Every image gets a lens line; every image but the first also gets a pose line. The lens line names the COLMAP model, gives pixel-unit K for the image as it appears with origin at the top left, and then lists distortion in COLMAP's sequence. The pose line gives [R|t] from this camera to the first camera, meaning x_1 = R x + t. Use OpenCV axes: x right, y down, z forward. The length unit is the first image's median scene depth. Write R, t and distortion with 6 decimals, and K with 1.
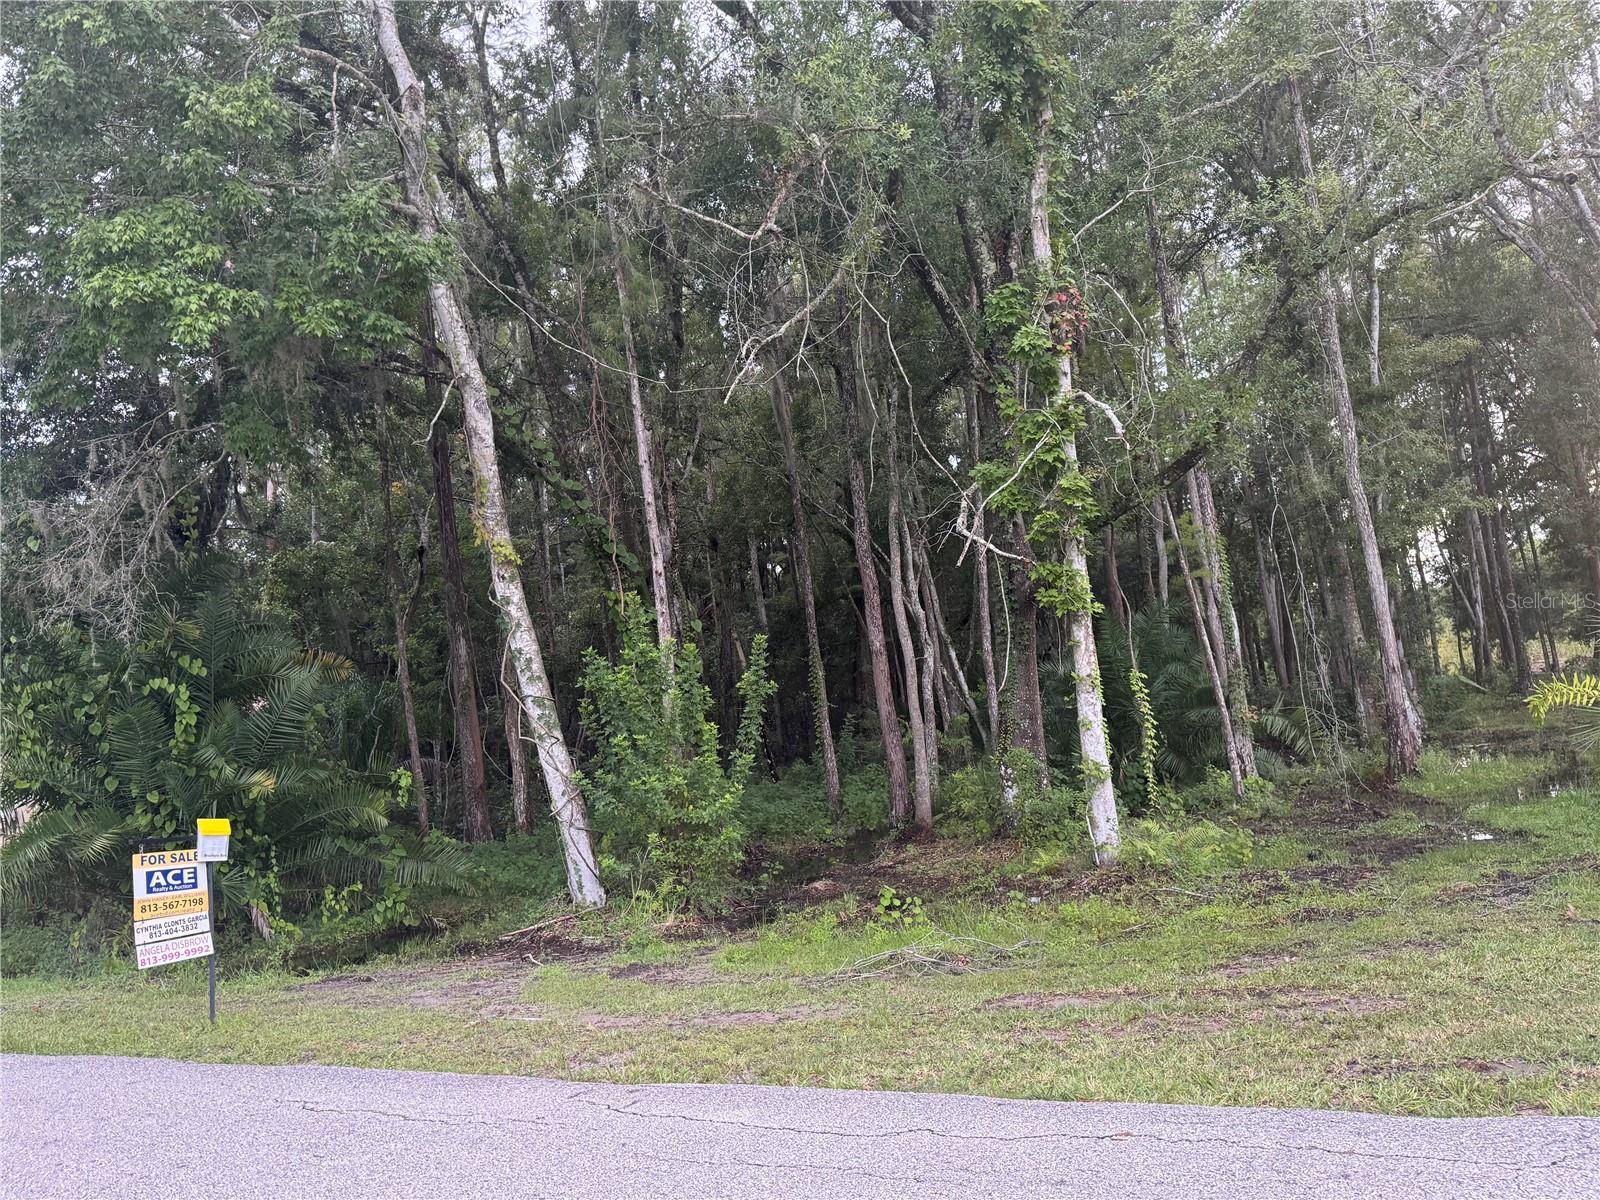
lens RADIAL K [[1183.1, 0, 795.2], [0, 1183.1, 612.9], [0, 0, 1]] dist [0.197021, -0.333629]
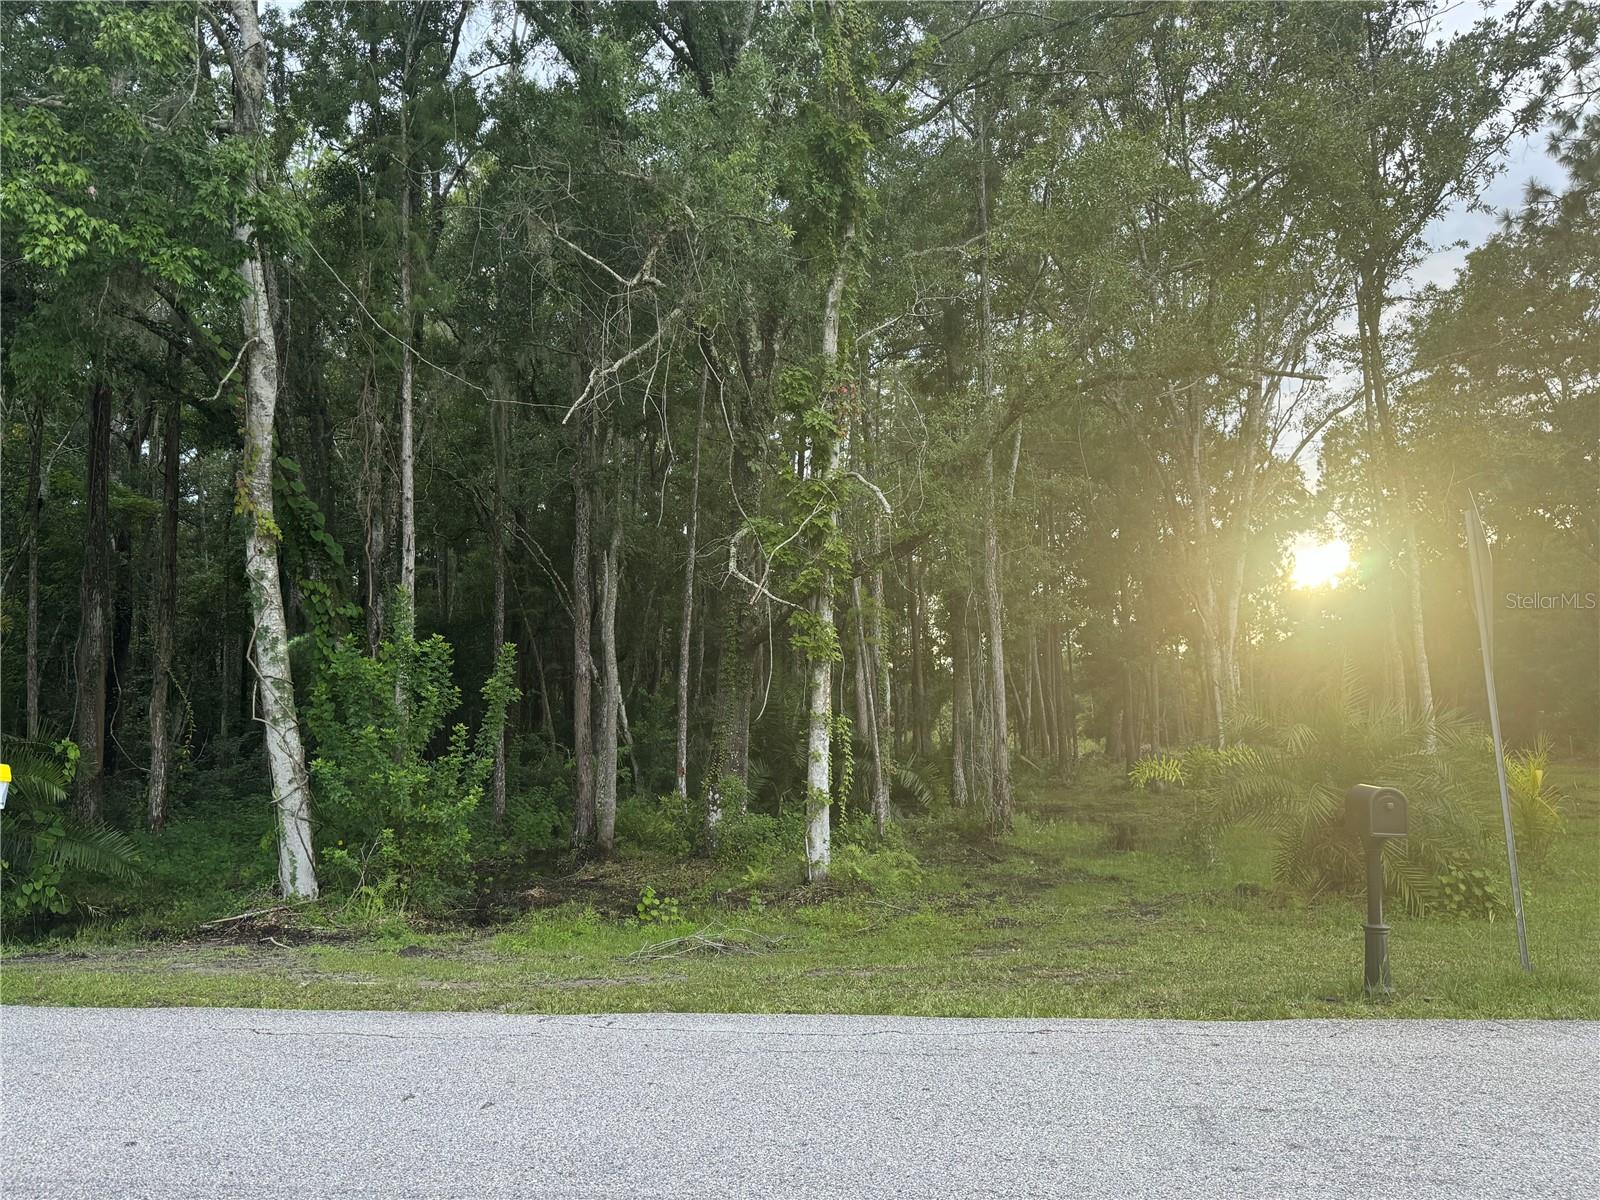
lens RADIAL K [[1183.1, 0, 795.2], [0, 1183.1, 612.9], [0, 0, 1]] dist [0.197021, -0.333629]
pose [[0.934475, 0.135747, 0.329133, -0.155512], [-0.123524, 0.990653, -0.057873, 0.022889], [-0.333912, 0.013425, 0.942509, -0.062428]]
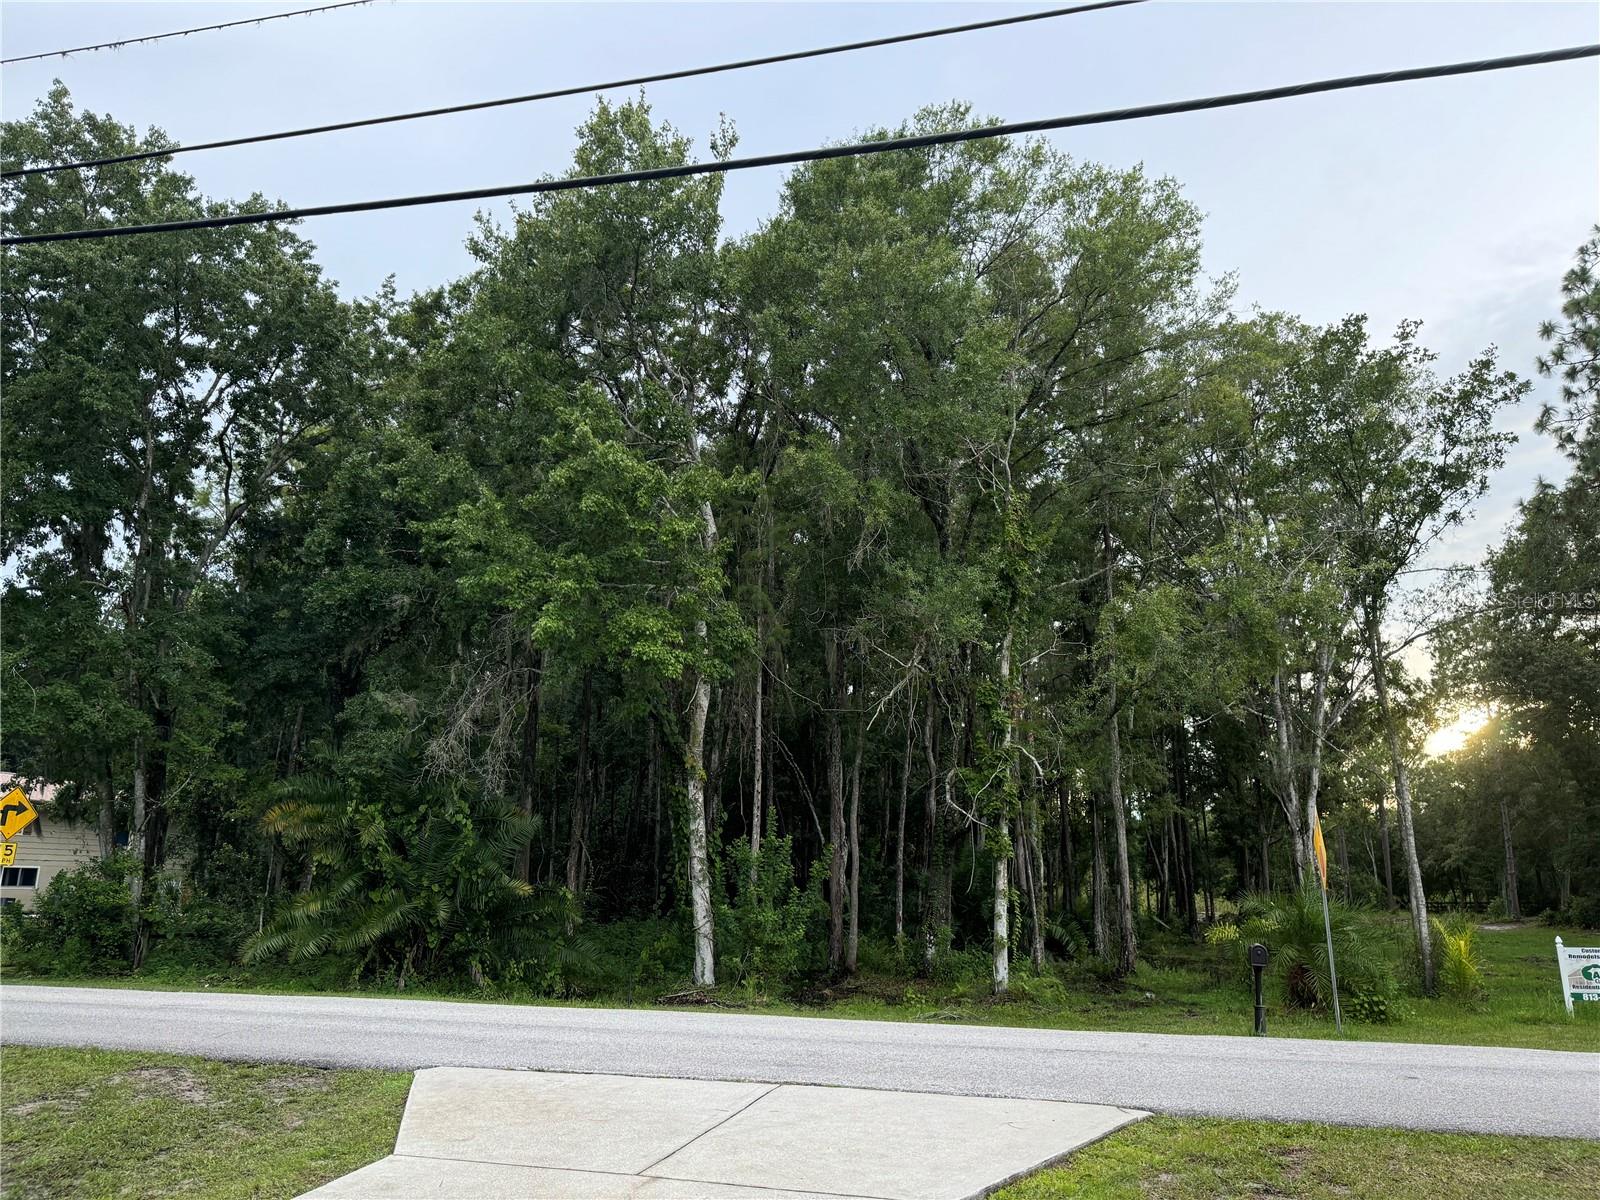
lens RADIAL K [[1120.8, 0, 798.9], [0, 1120.8, 591.3], [0, 0, 1]] dist [0.060365, -0.057977]
pose [[0.966142, 0.183729, 0.181147, -0.449748], [-0.149912, 0.971153, -0.185442, -0.026108], [-0.209992, 0.152007, 0.965814, -0.693558]]
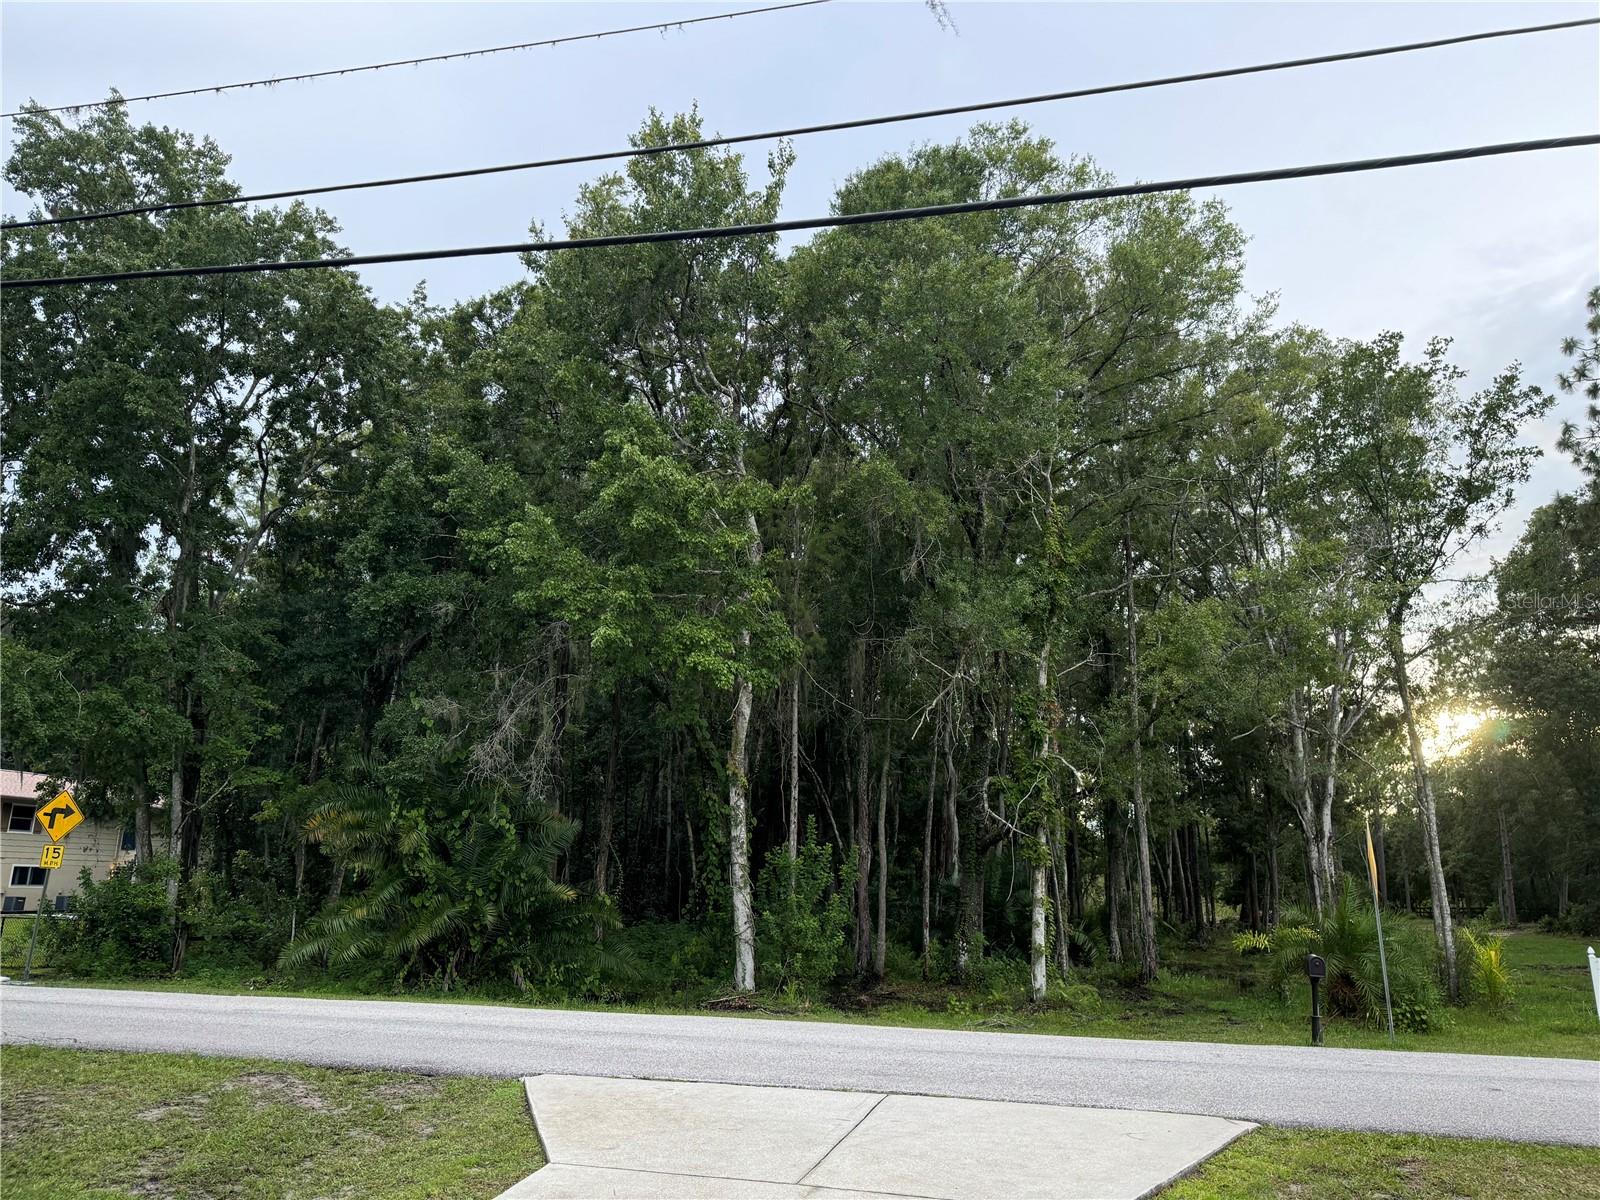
lens RADIAL K [[1120.8, 0, 798.9], [0, 1120.8, 591.3], [0, 0, 1]] dist [0.060365, -0.057977]
pose [[0.963275, 0.191047, 0.188685, -0.529455], [-0.155628, 0.969860, -0.187489, -0.023861], [-0.218817, 0.151239, 0.963974, -0.697119]]
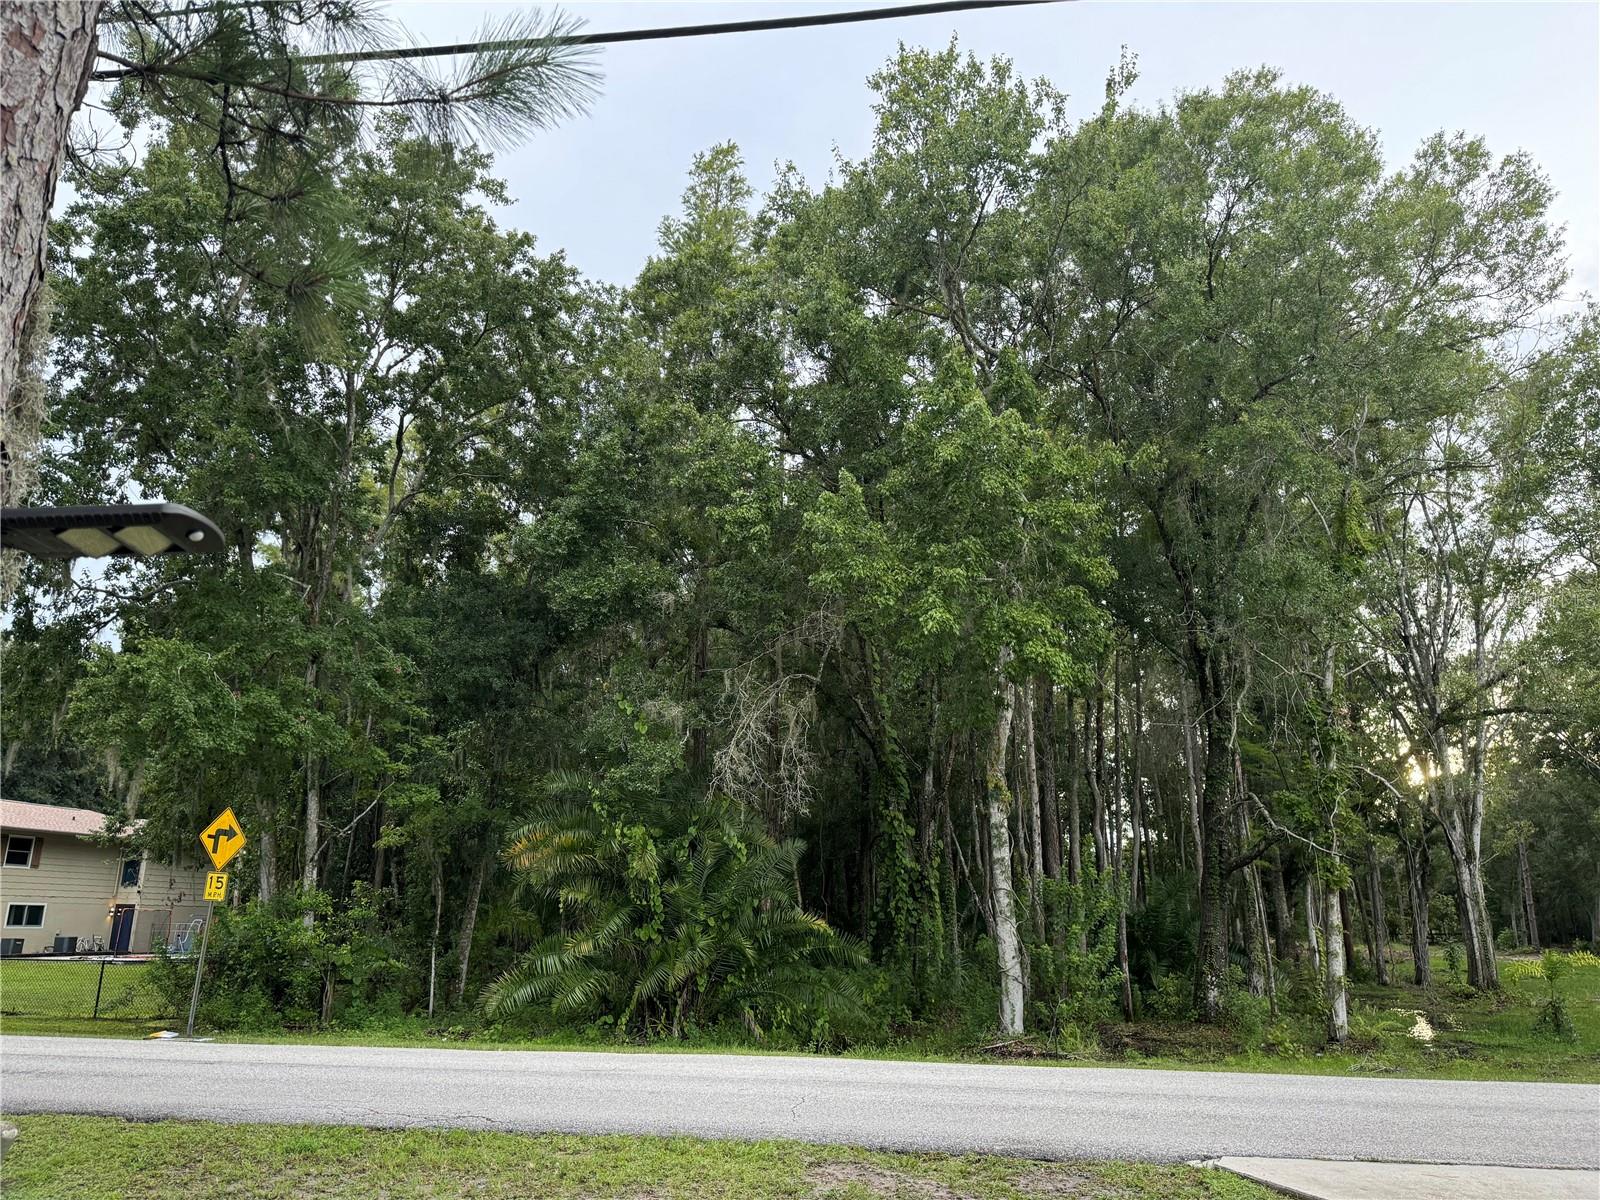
lens RADIAL K [[1120.8, 0, 798.9], [0, 1120.8, 591.3], [0, 0, 1]] dist [0.060365, -0.057977]
pose [[0.949454, 0.201602, 0.240612, -0.913703], [-0.148155, 0.963559, -0.222720, 0.062740], [-0.276745, 0.175814, 0.944723, -0.392273]]
